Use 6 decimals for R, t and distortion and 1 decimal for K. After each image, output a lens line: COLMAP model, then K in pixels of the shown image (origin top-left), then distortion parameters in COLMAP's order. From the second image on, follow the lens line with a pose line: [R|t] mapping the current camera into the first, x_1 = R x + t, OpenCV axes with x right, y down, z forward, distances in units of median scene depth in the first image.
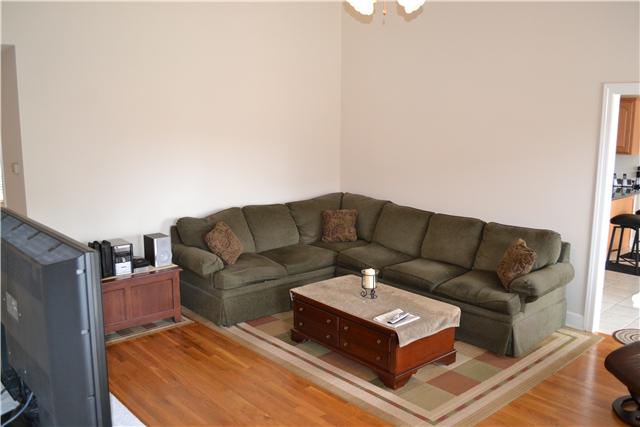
lens RADIAL K [[559.9, 0, 320.0], [0, 559.9, 213.5], [0, 0, 1]] dist [-0.068555, 0.003108]
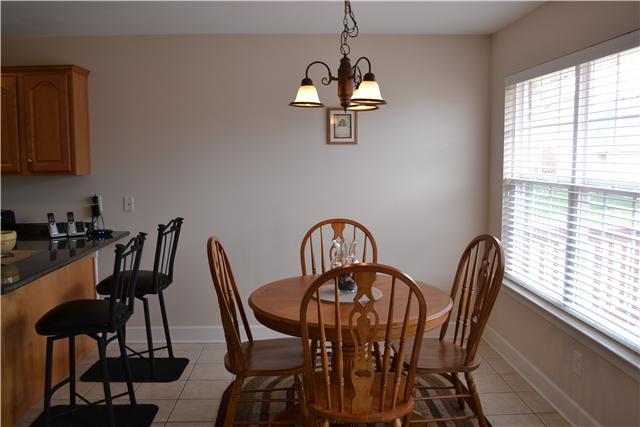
lens RADIAL K [[559.9, 0, 320.0], [0, 559.9, 213.5], [0, 0, 1]] dist [-0.068555, 0.003108]
pose [[0.631435, -0.083500, 0.770920, 0.299984], [0.139569, 0.990187, -0.007066, -0.034044], [-0.762765, 0.112058, 0.636893, 0.480939]]
